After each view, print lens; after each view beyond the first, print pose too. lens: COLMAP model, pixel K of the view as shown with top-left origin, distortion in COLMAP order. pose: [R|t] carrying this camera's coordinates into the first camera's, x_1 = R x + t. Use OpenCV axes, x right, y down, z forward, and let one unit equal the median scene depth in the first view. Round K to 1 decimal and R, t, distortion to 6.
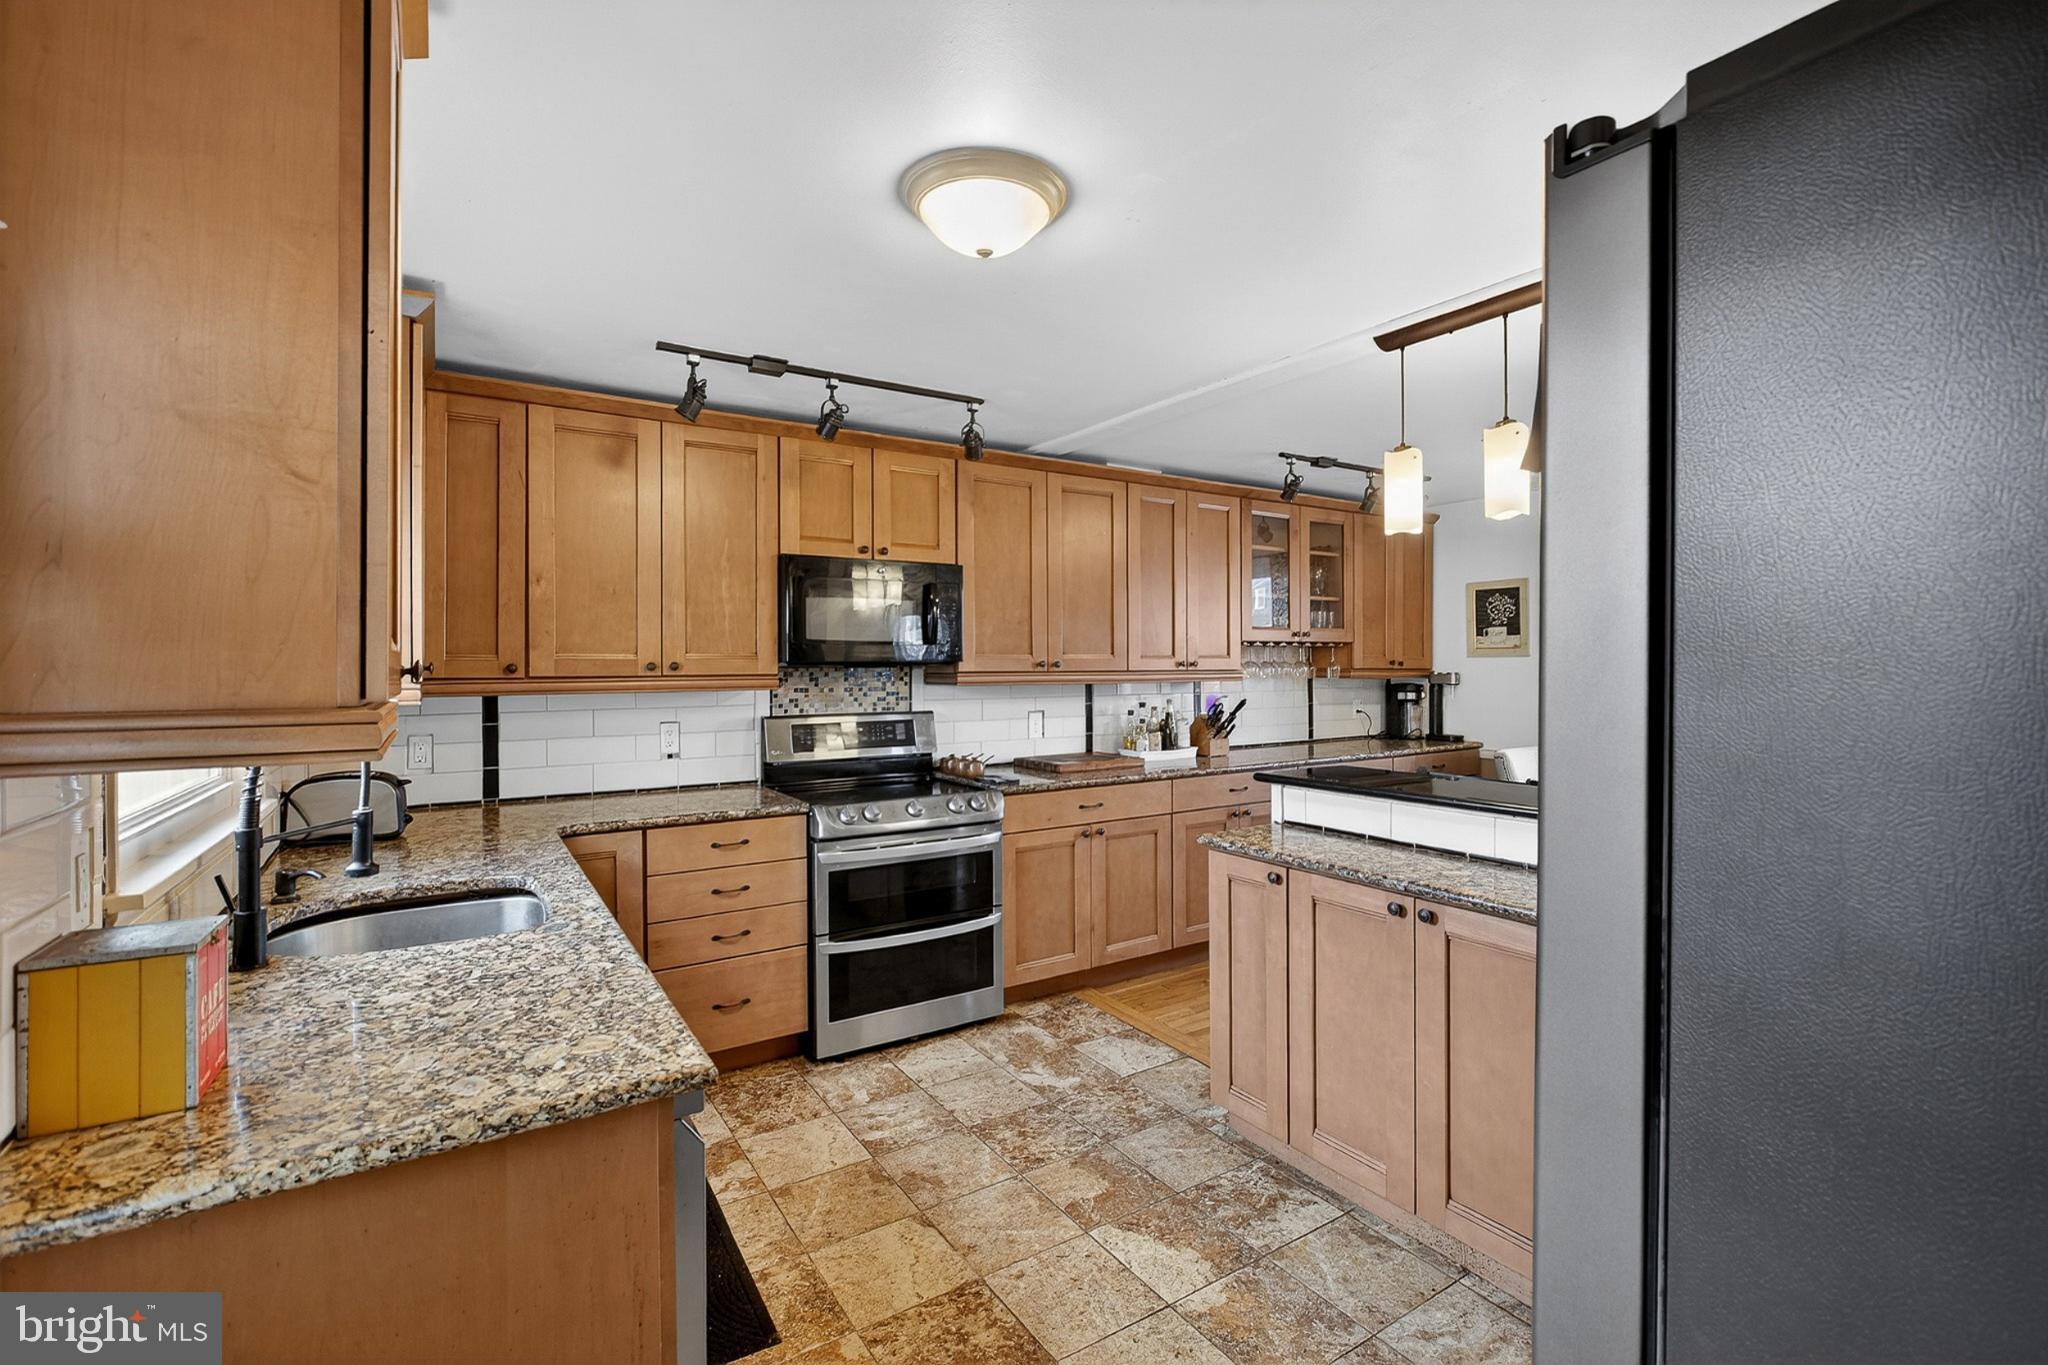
lens RADIAL K [[915.7, 0, 1017.2], [0, 915.7, 659.1], [0, 0, 1]] dist [-0.007400, 0.002439]
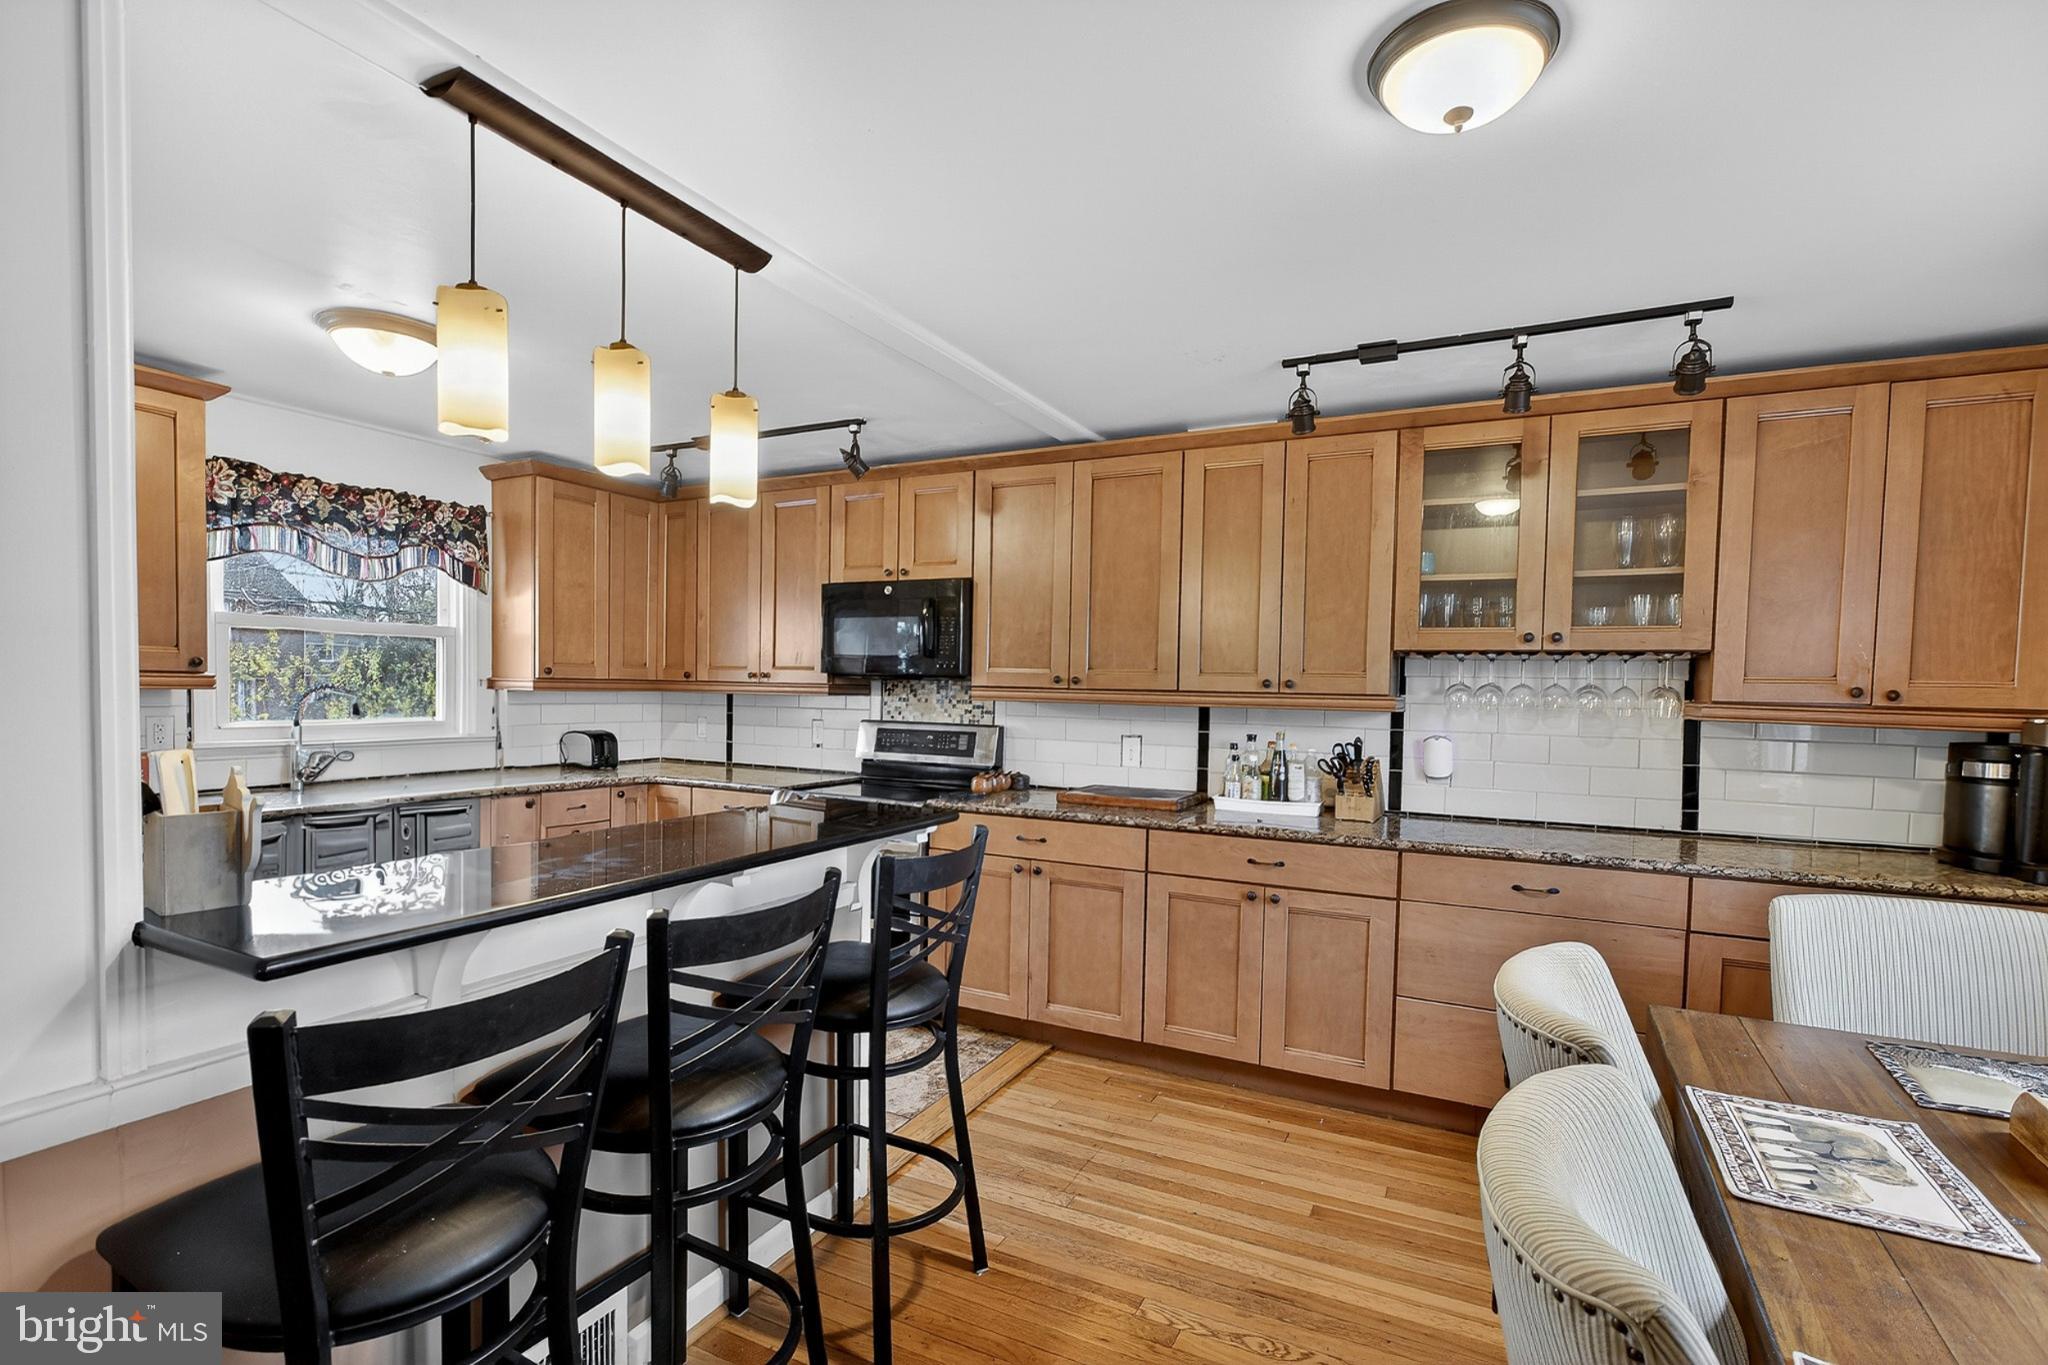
lens RADIAL K [[915.7, 0, 1010.0], [0, 915.7, 729.2], [0, 0, 1]] dist [-0.007400, 0.002439]
pose [[0.508859, 0.059532, -0.858789, 0.793893], [-0.012301, 0.998007, 0.061895, -0.001655], [0.860762, -0.020932, 0.508577, 0.514603]]
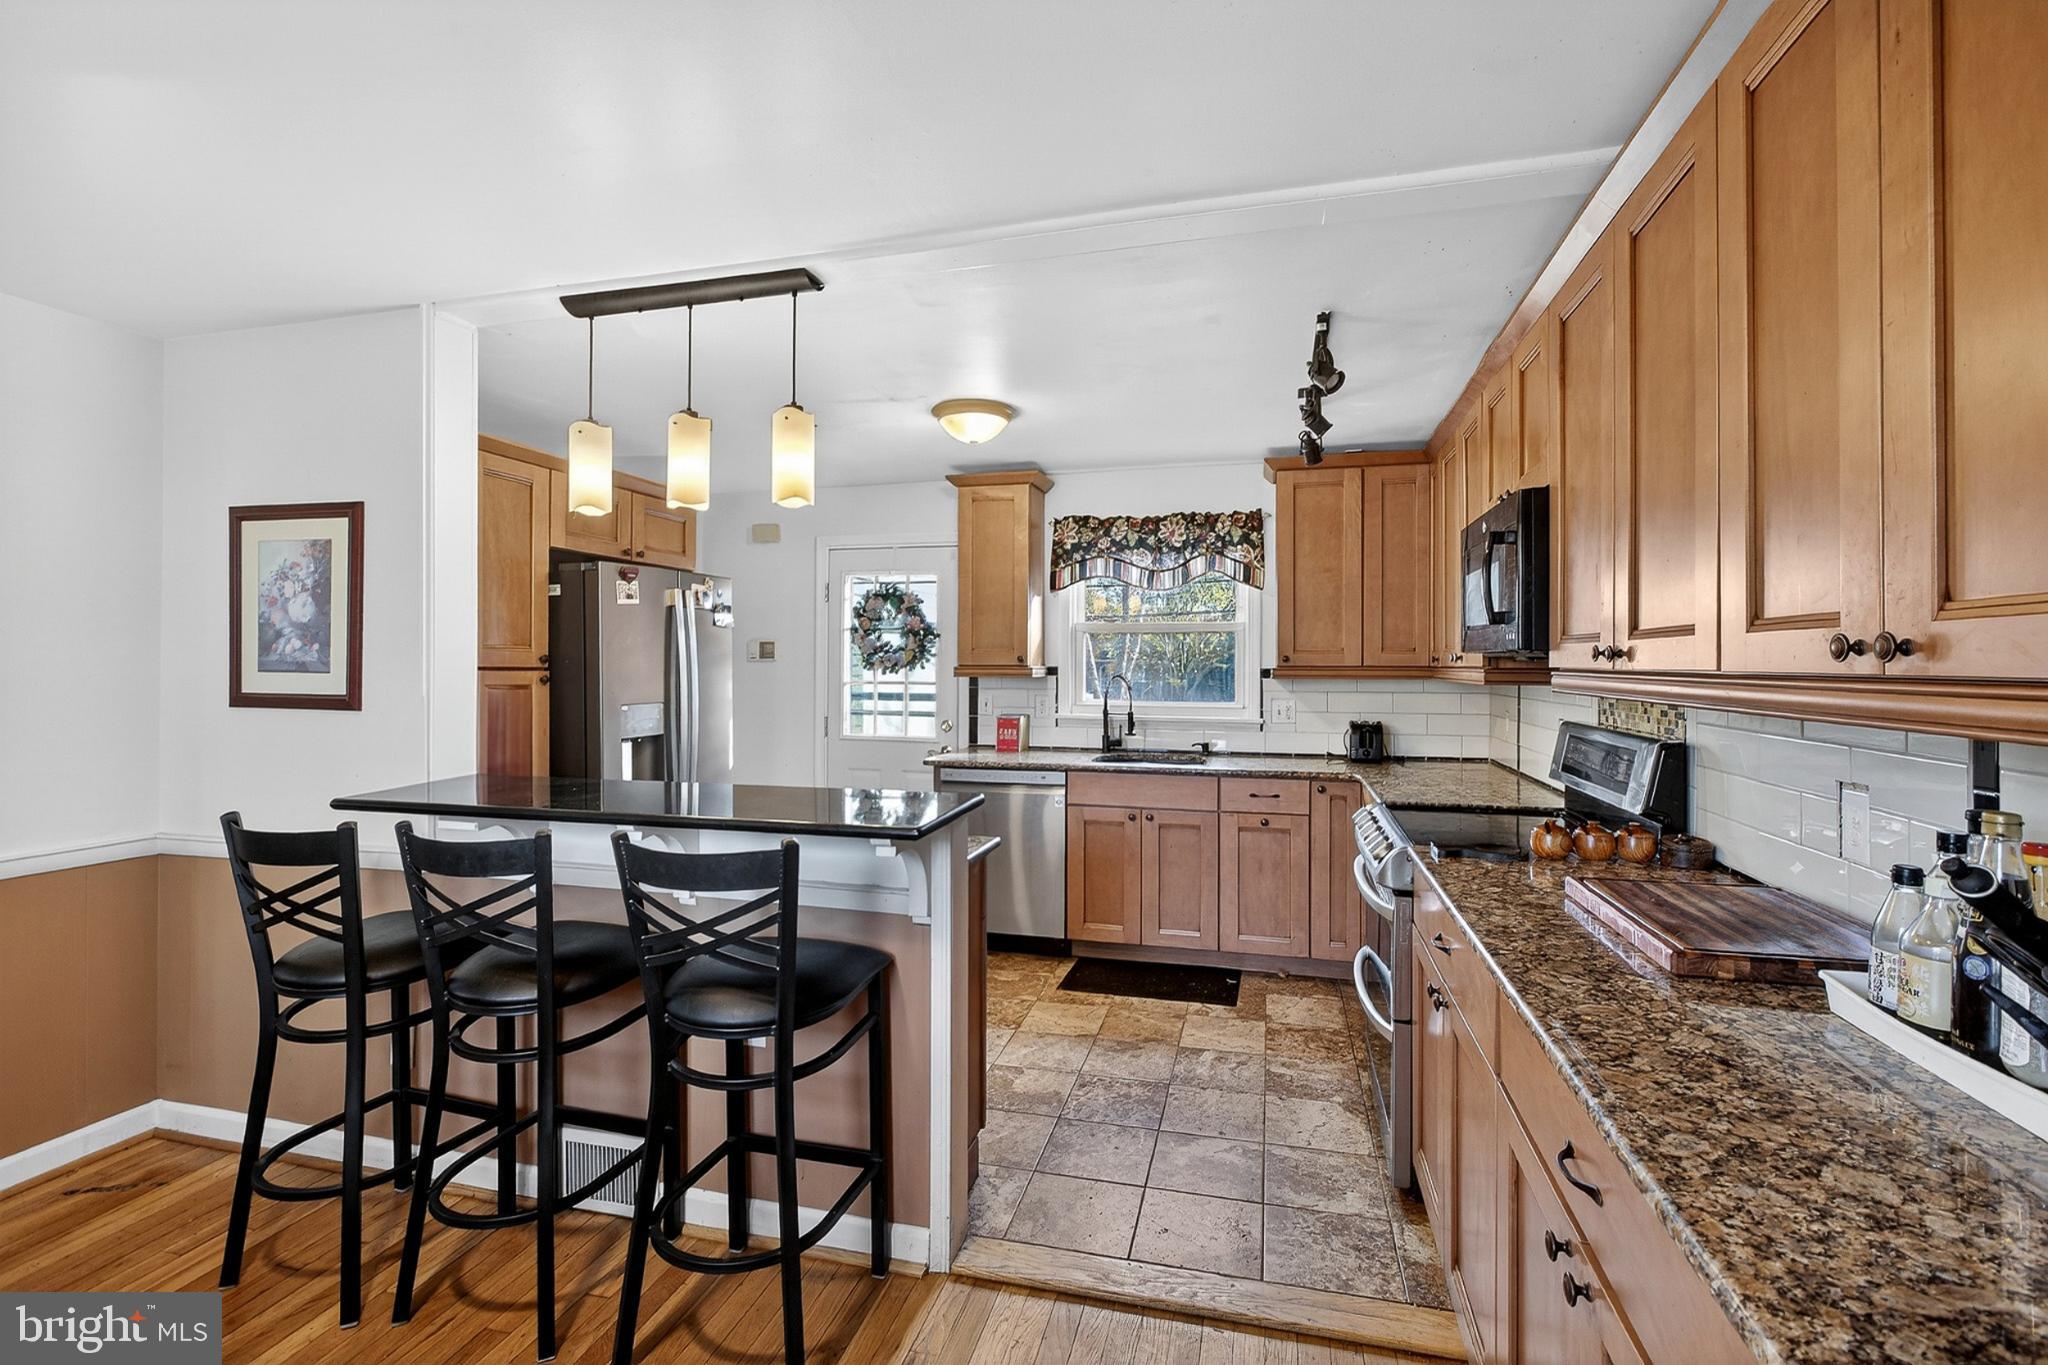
lens RADIAL K [[915.7, 0, 1043.5], [0, 915.7, 674.8], [0, 0, 1]] dist [-0.007400, 0.002439]
pose [[-0.735239, 0.002631, -0.677803, 0.546733], [0.005820, 0.999980, -0.002432, 0.022831], [0.677783, -0.005733, -0.735239, 1.182714]]
